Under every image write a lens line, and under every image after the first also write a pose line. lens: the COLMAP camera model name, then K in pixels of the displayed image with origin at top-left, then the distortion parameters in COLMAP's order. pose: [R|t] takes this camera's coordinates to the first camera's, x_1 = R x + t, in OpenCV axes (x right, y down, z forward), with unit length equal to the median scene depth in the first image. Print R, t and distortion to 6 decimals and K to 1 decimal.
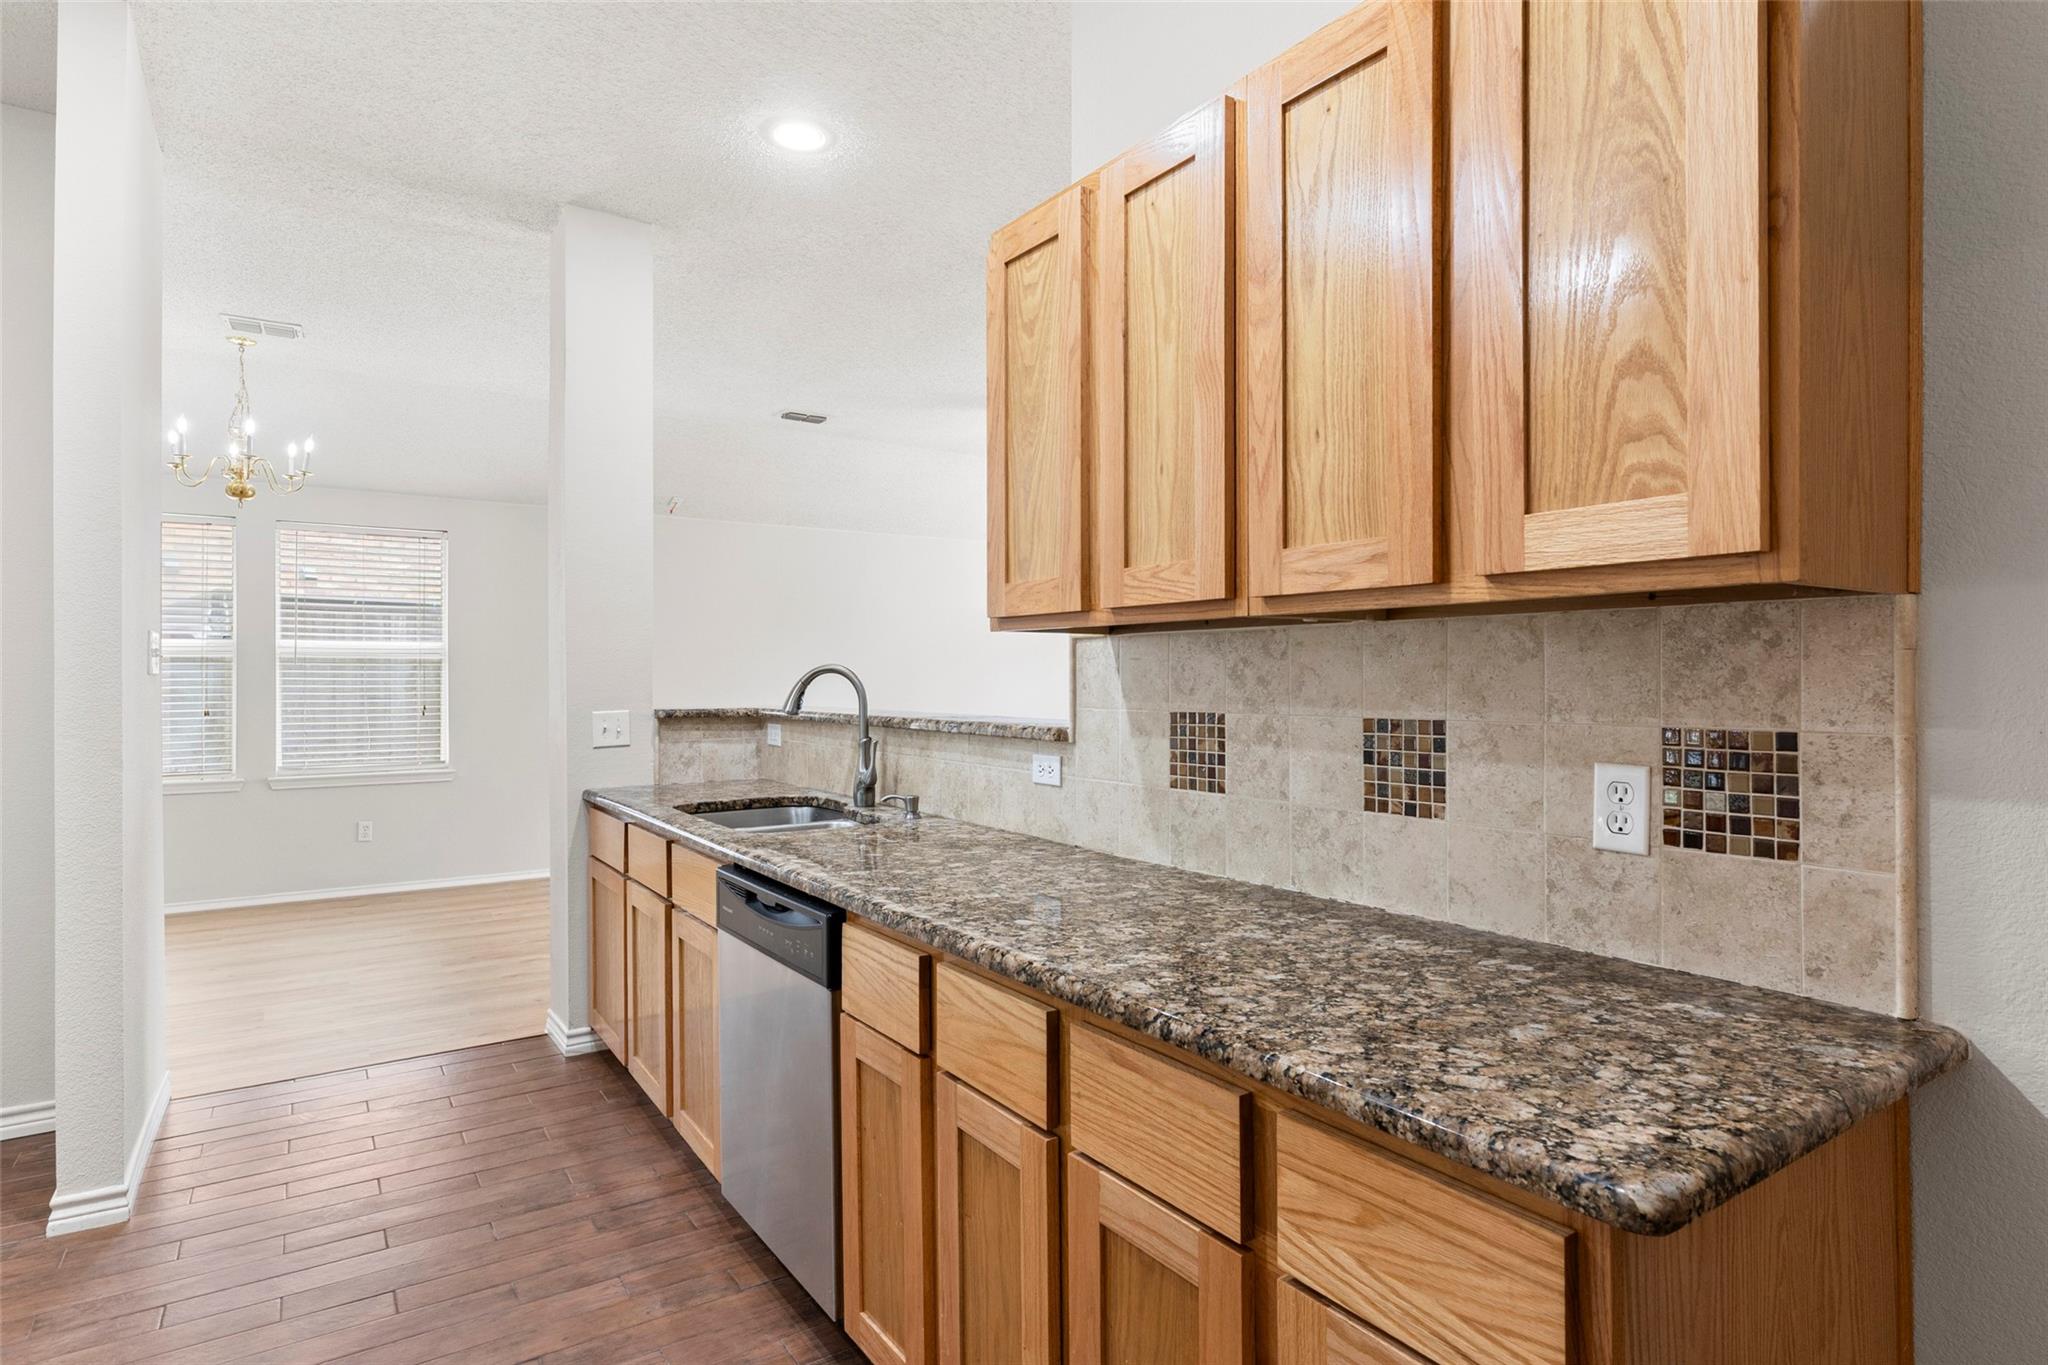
lens RADIAL K [[1078.3, 0, 1006.4], [0, 1078.3, 675.3], [0, 0, 1]] dist [-0.001634, -0.000347]
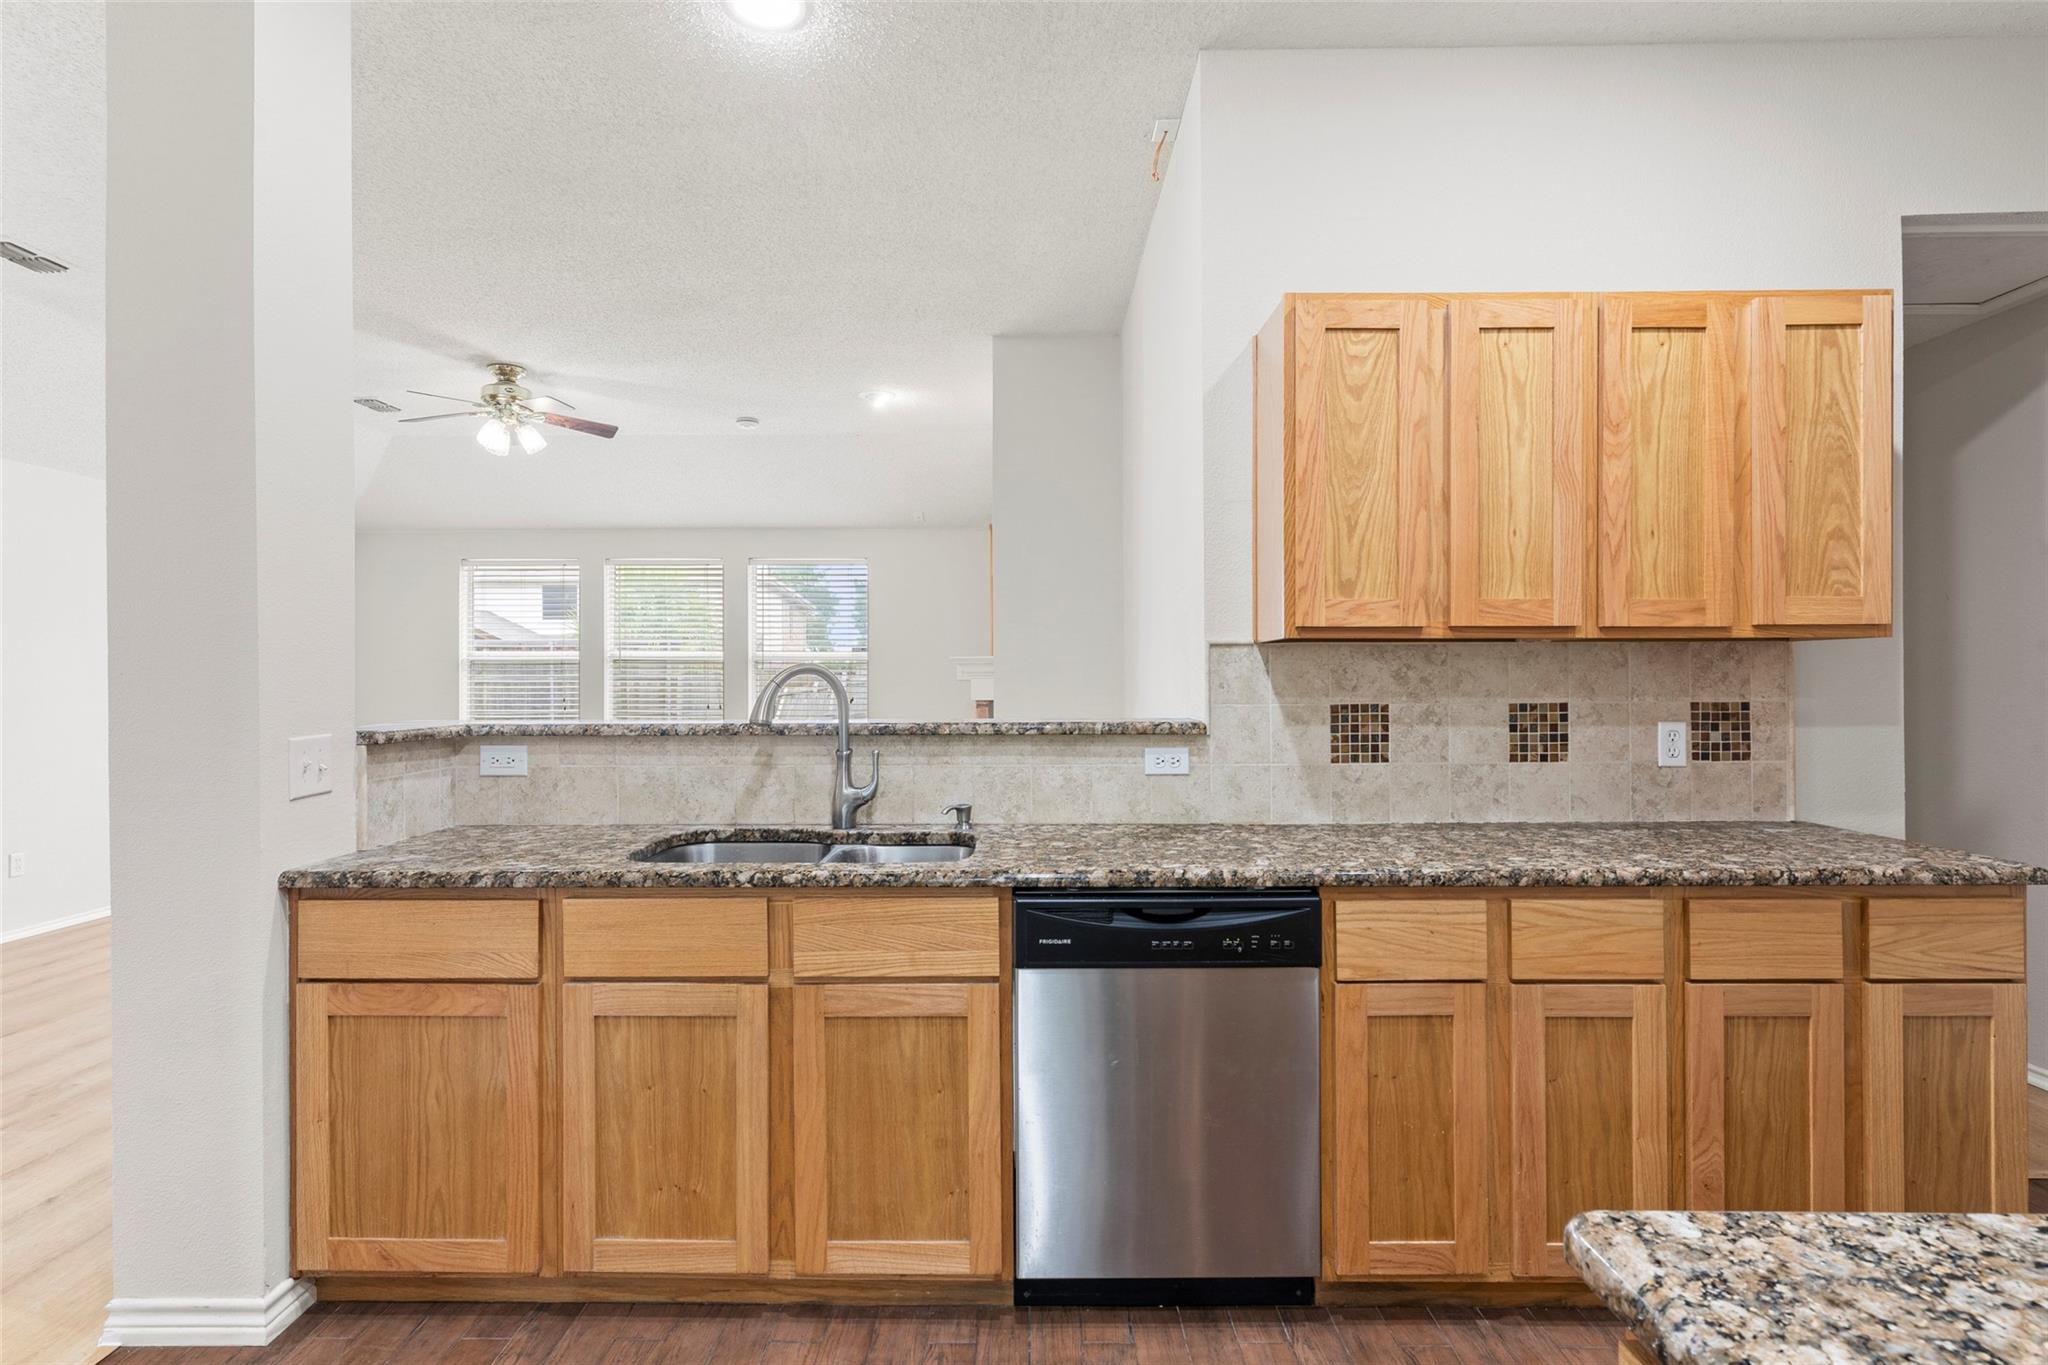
lens RADIAL K [[1031.2, 0, 1024.0], [0, 1031.2, 682.5], [0, 0, 1]] dist [0.004939, 0.000428]
pose [[0.559333, -0.004118, 0.828933, -1.346781], [0.000905, 0.999990, 0.004357, 0.002063], [-0.828942, -0.001686, 0.559331, 0.762761]]
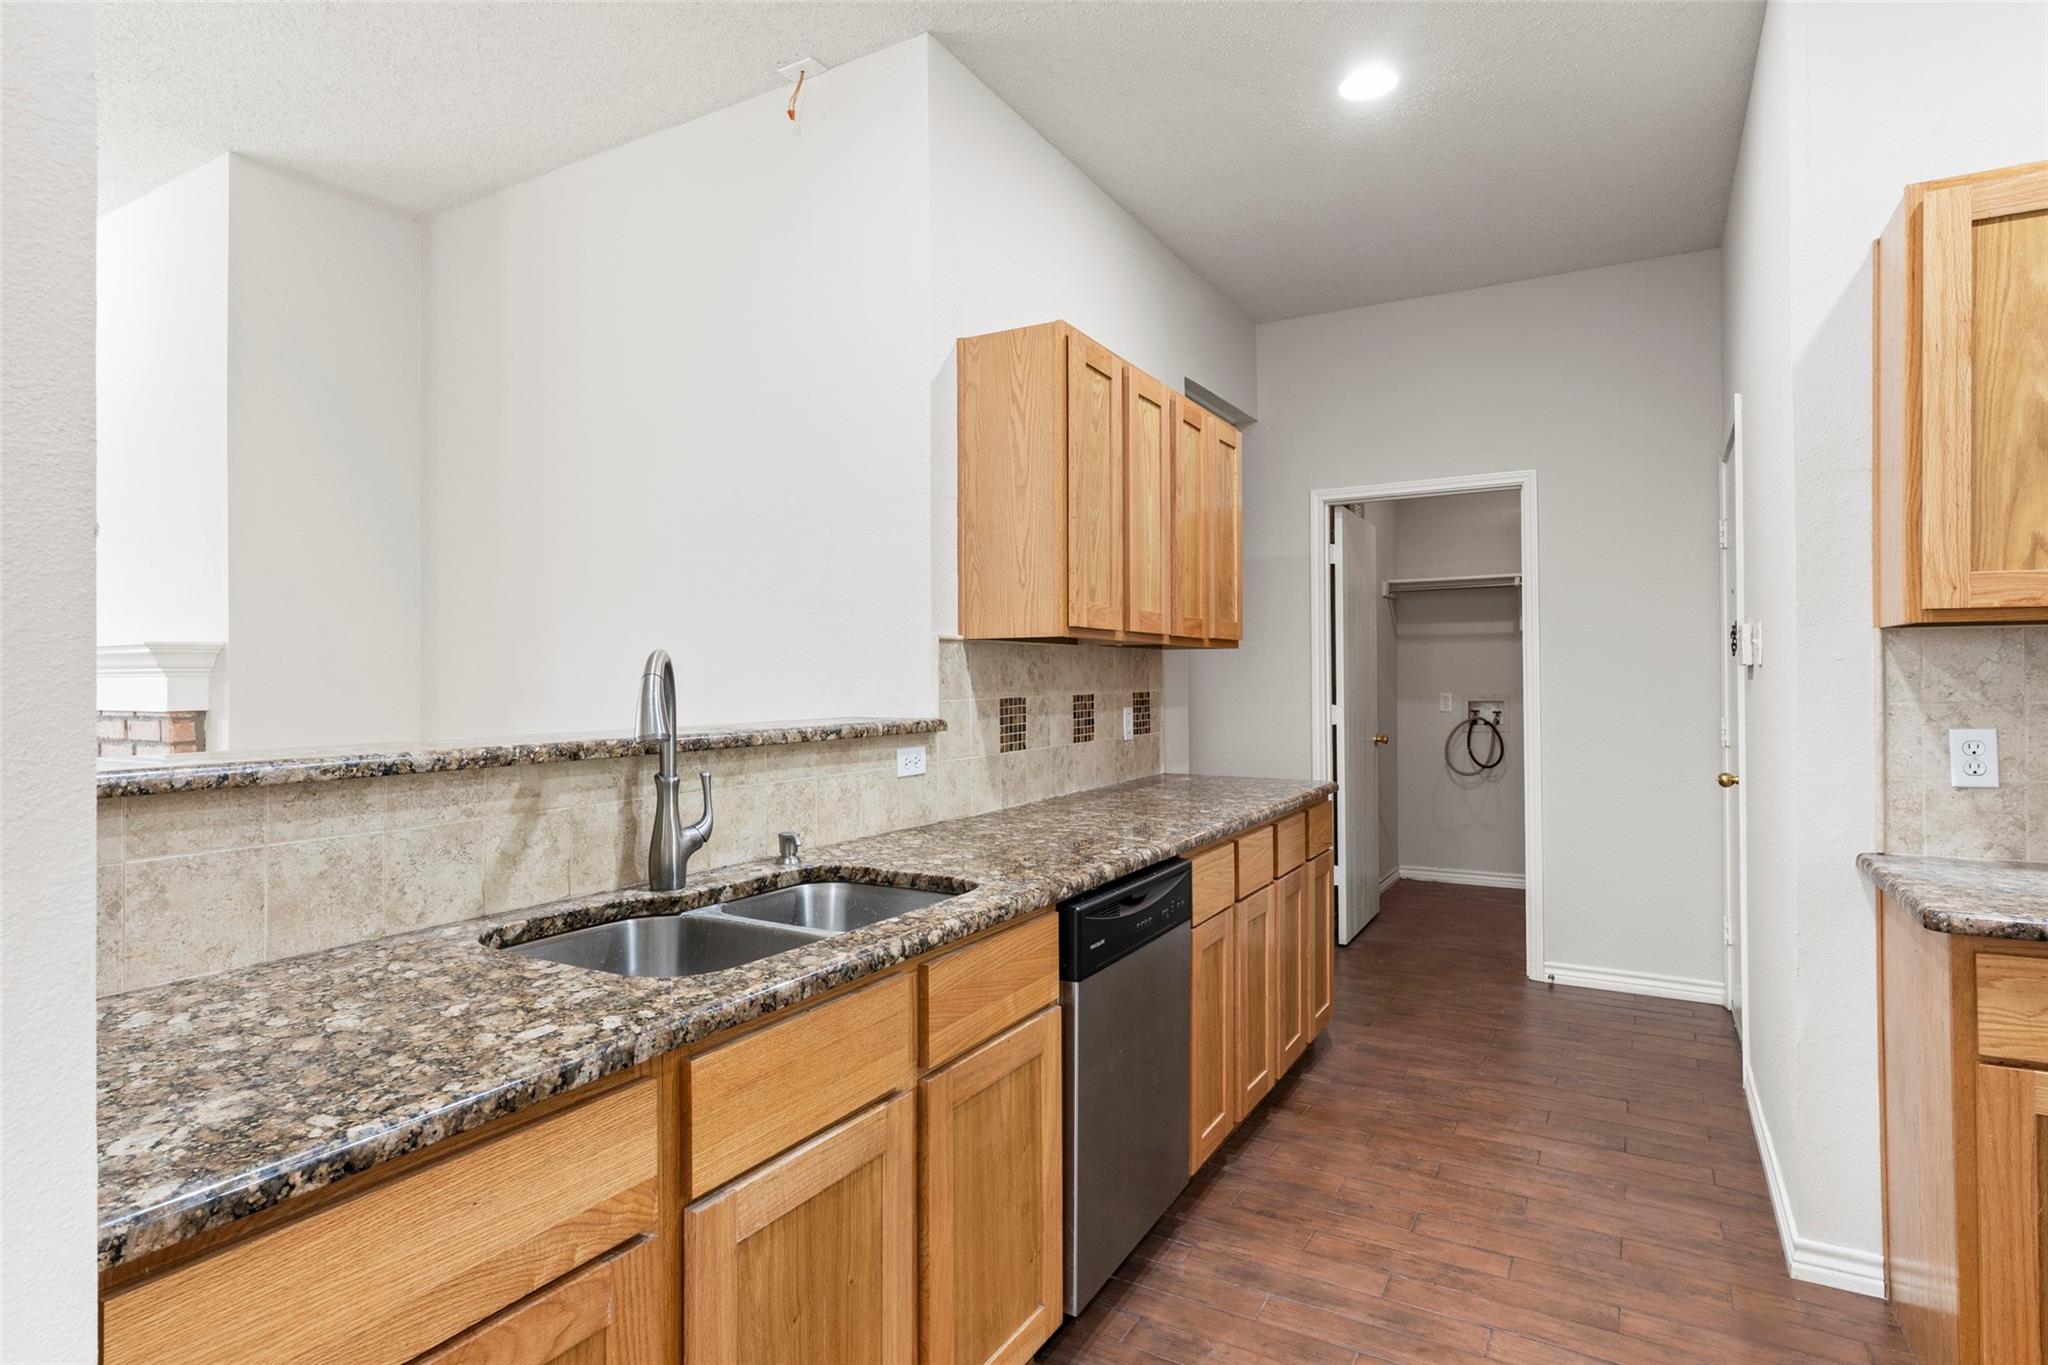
lens RADIAL K [[1078.3, 0, 1006.4], [0, 1078.3, 675.3], [0, 0, 1]] dist [-0.001634, -0.000347]
pose [[-0.439420, 0.004365, 0.898271, -1.374108], [0.002949, 0.999990, -0.003416, 0.010769], [-0.898277, 0.001147, -0.439429, 1.998777]]
